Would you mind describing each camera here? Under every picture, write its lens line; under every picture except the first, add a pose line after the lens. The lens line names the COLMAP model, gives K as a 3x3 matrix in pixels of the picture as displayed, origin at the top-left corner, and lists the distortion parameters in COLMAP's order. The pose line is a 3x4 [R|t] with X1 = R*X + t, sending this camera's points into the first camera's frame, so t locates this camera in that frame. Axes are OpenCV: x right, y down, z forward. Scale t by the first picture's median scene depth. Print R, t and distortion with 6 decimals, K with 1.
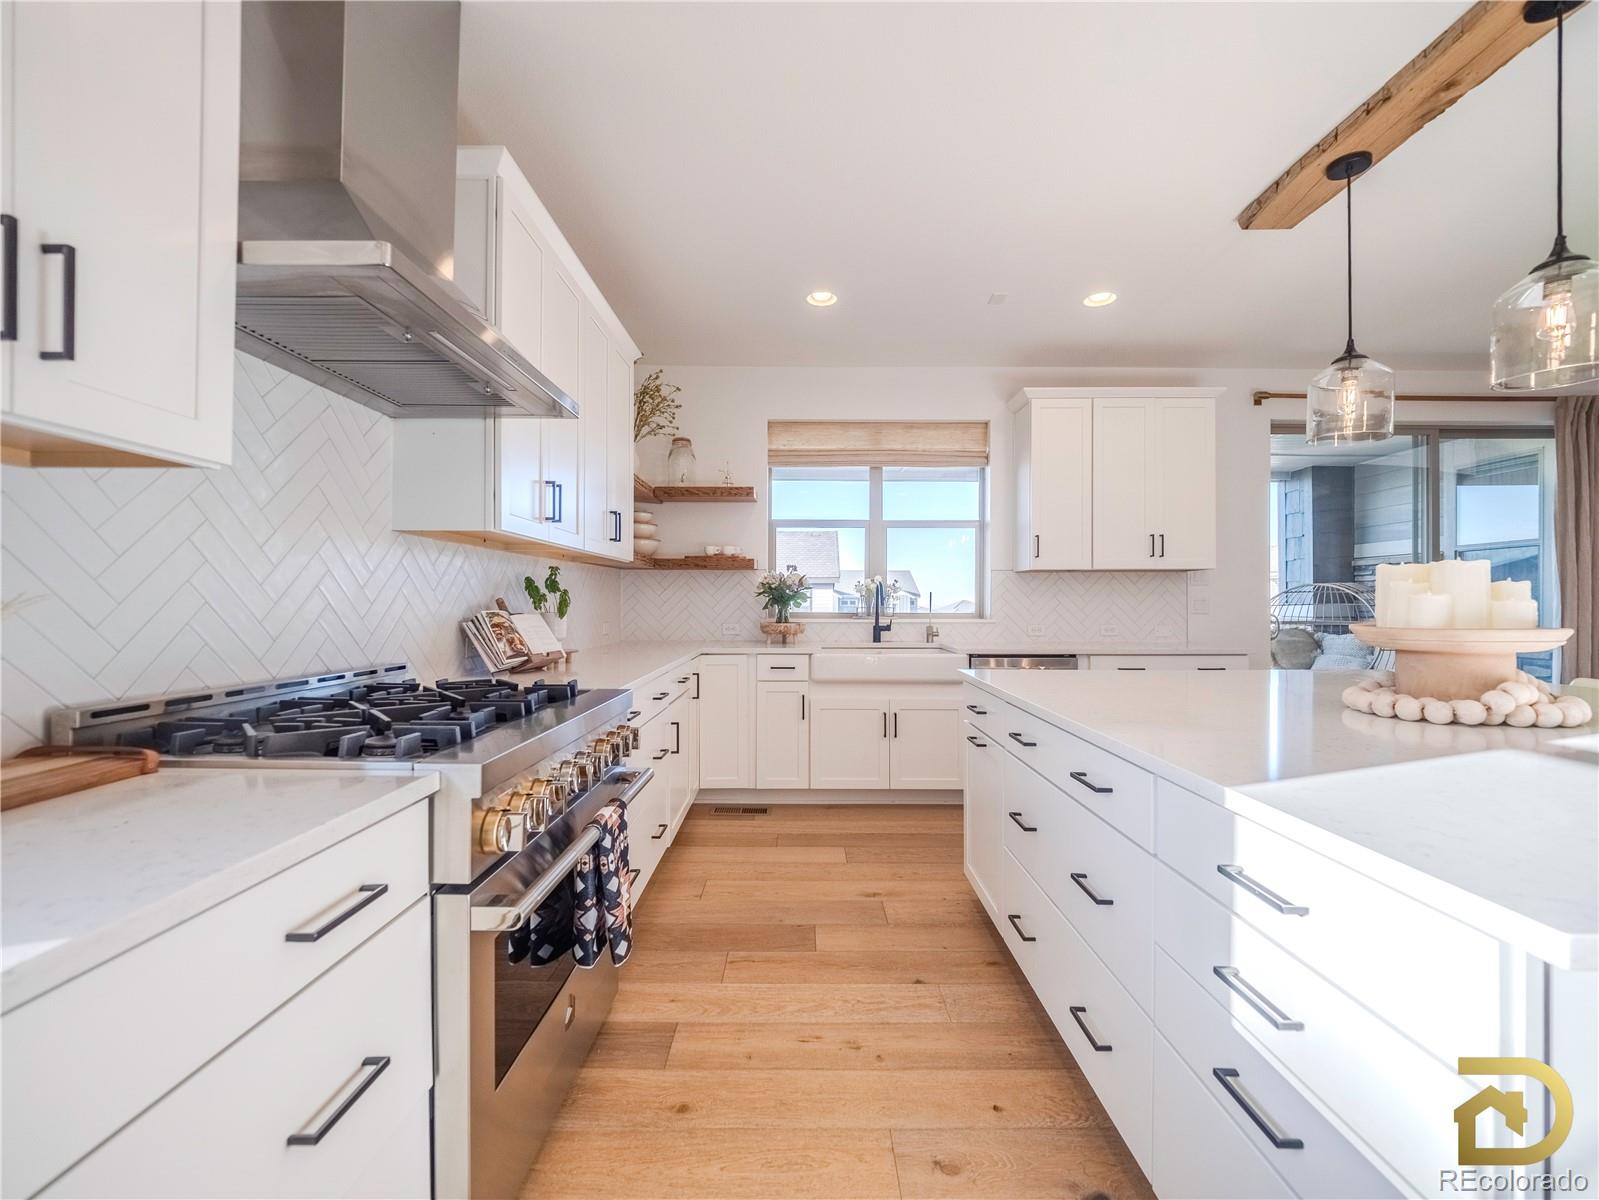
lens RADIAL K [[669.6, 0, 799.5], [0, 669.6, 600.0], [0, 0, 1]] dist [-0.000959, -0.000233]
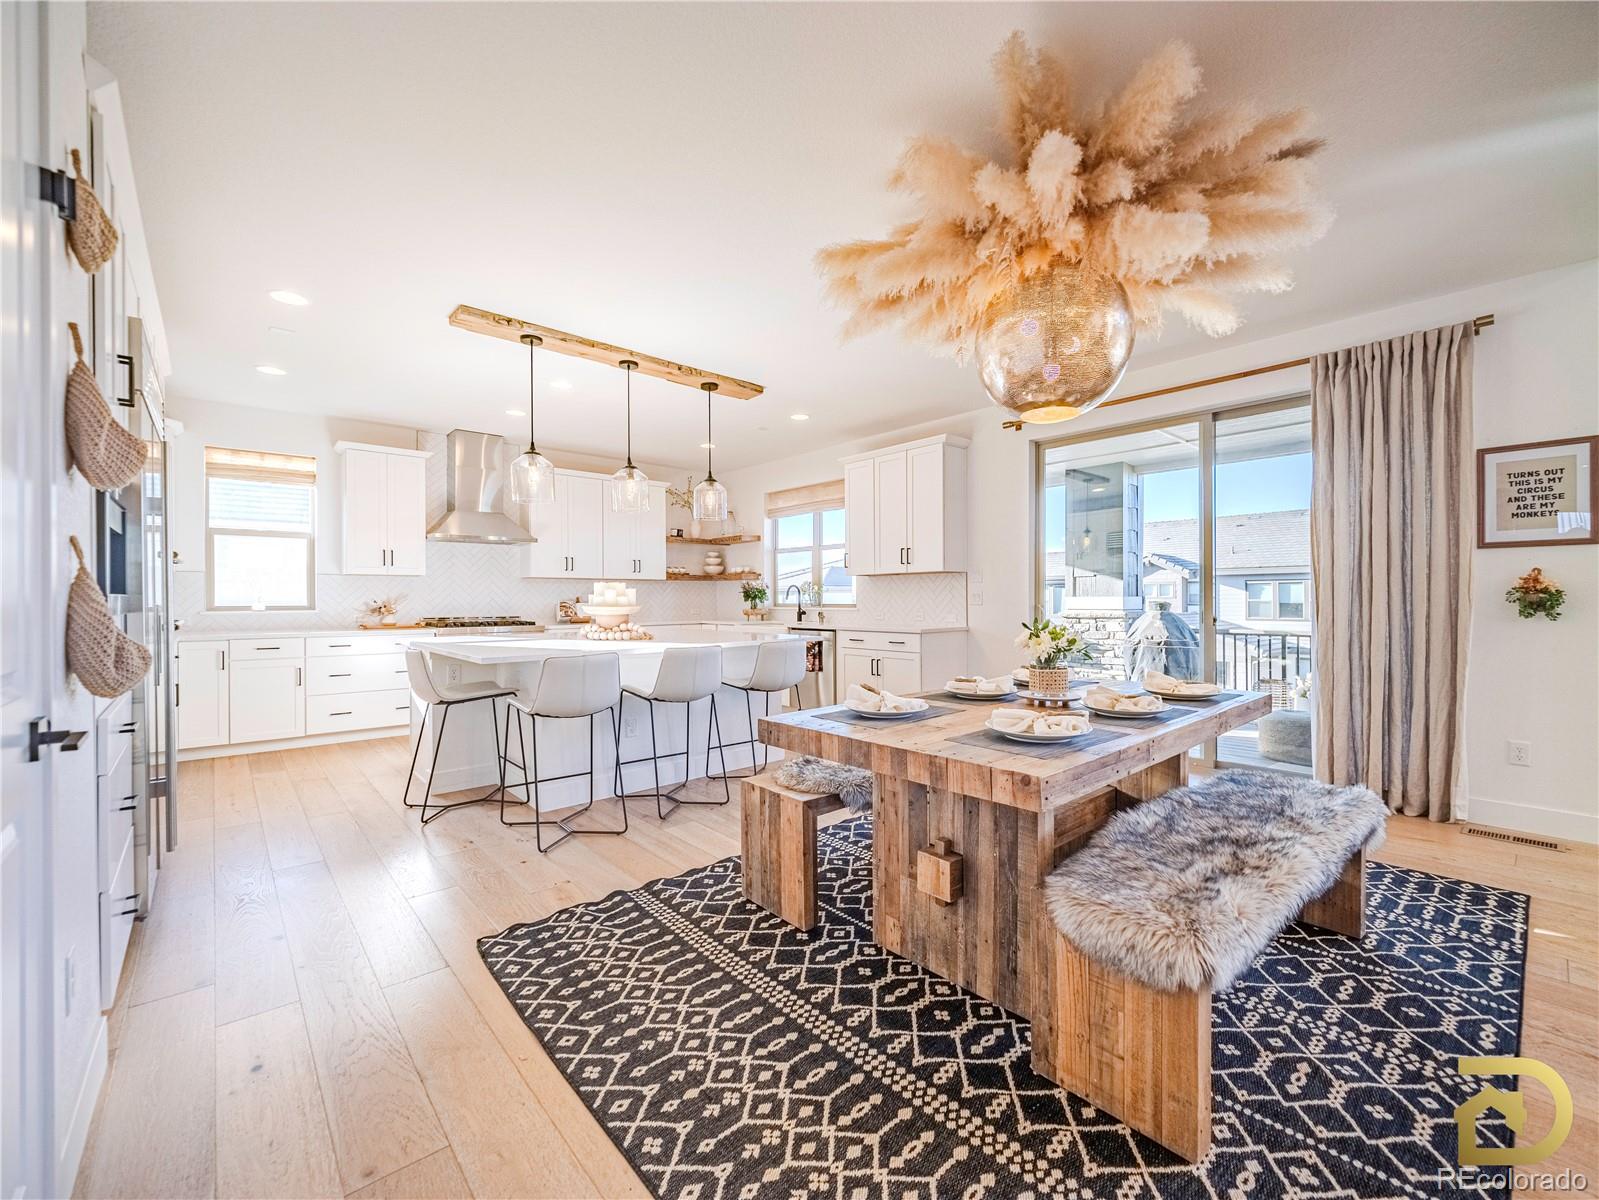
lens RADIAL K [[669.6, 0, 799.5], [0, 669.6, 600.0], [0, 0, 1]] dist [-0.000959, -0.000233]
pose [[0.662722, -0.004276, -0.748854, 1.349734], [0.016005, 0.999836, 0.008455, -0.003885], [0.748695, -0.017588, 0.662681, -0.092891]]
